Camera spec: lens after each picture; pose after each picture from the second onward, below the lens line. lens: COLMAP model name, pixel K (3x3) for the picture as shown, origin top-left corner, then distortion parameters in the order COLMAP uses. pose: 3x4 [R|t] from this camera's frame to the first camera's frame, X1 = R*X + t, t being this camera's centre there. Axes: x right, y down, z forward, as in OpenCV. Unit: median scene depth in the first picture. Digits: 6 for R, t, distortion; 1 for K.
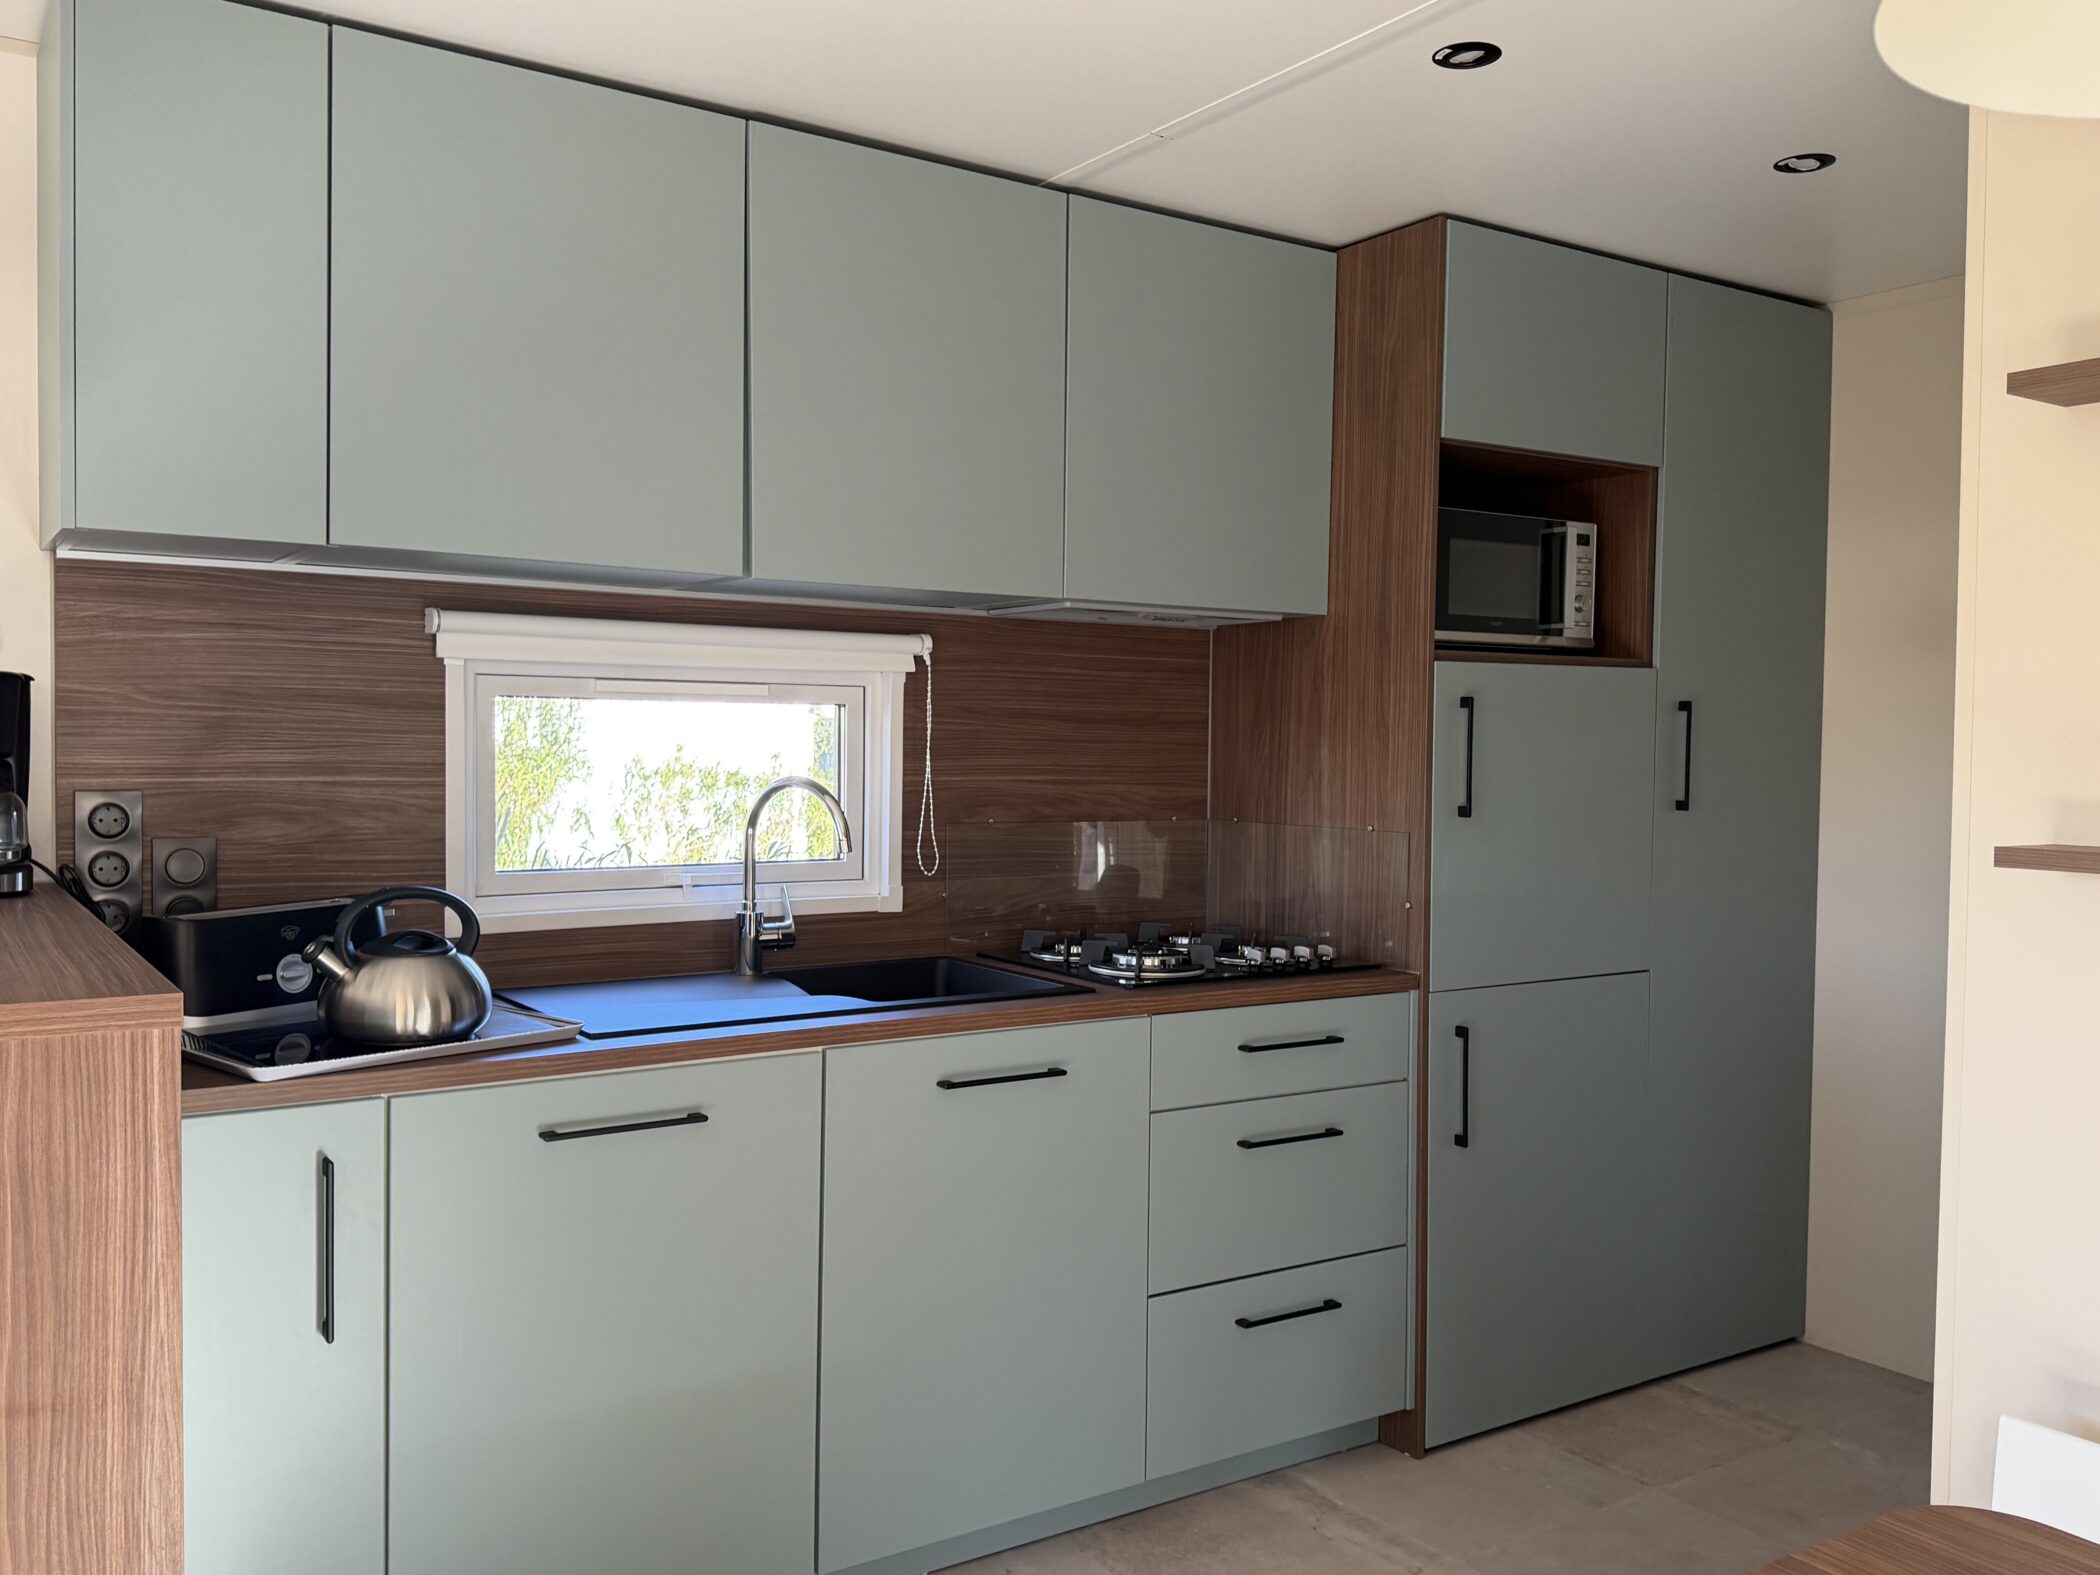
lens RADIAL K [[1721.4, 0, 1038.1], [0, 1721.4, 797.2], [0, 0, 1]] dist [0.162553, -0.295019]
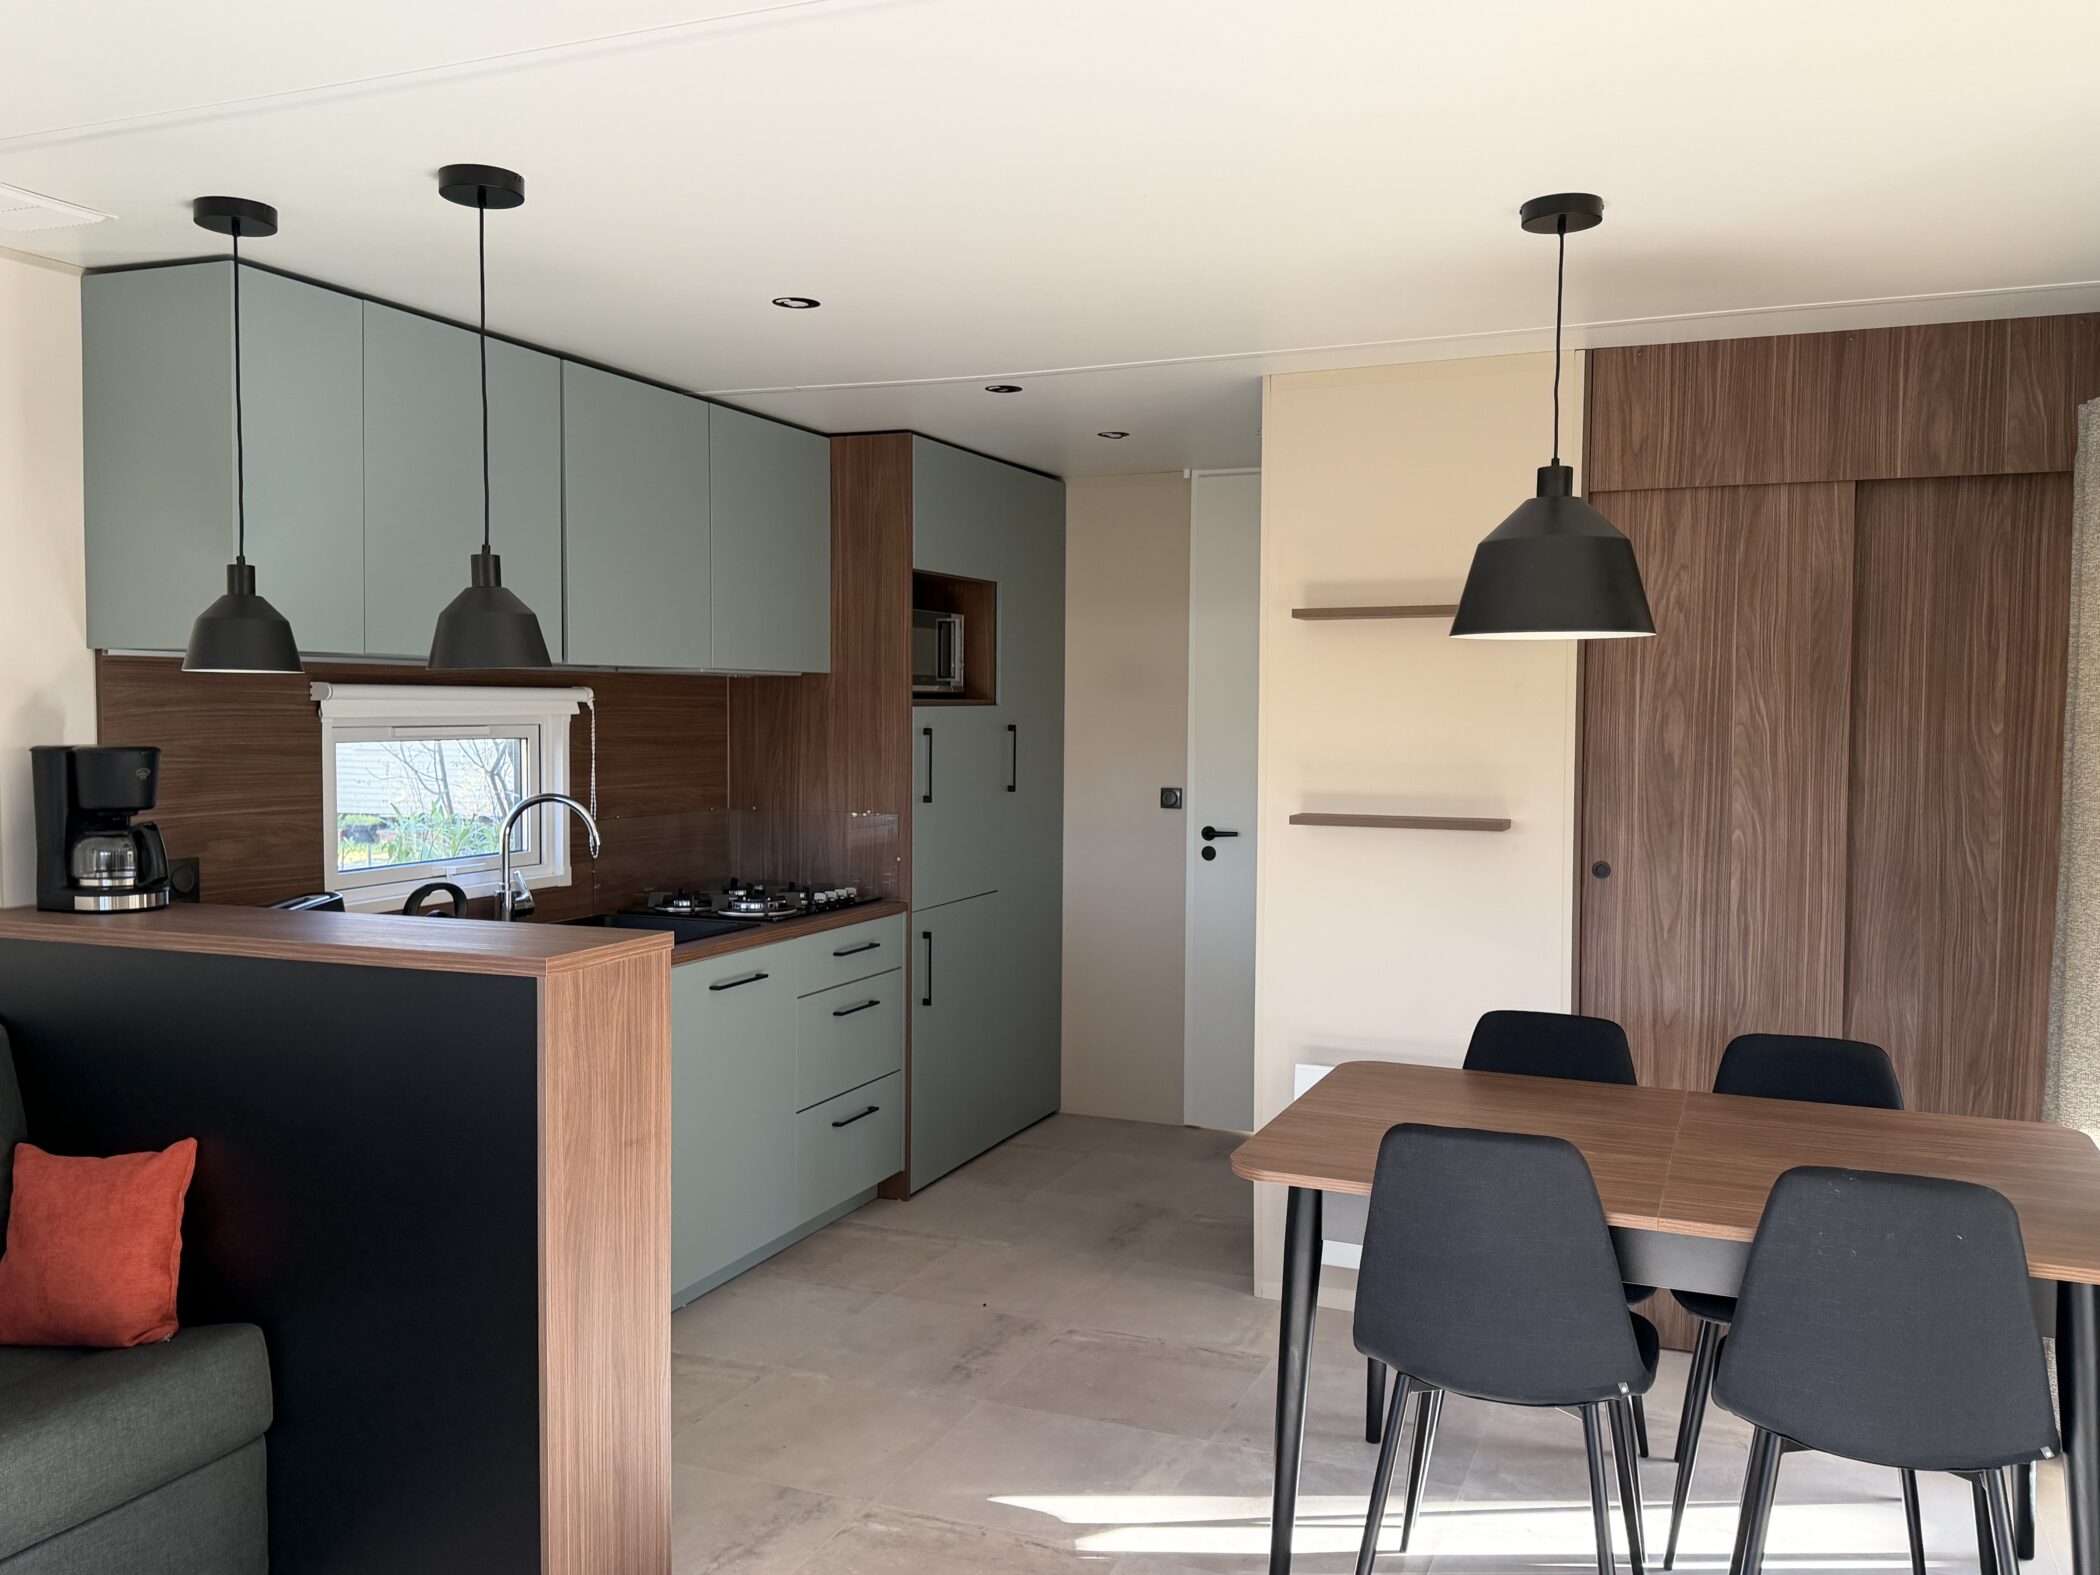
lens RADIAL K [[1721.4, 0, 1038.1], [0, 1721.4, 797.2], [0, 0, 1]] dist [0.162553, -0.295019]
pose [[0.835713, -0.036736, 0.547936, -0.539502], [0.022778, 0.999220, 0.032251, -0.042306], [-0.548693, -0.014472, 0.835899, -0.391267]]
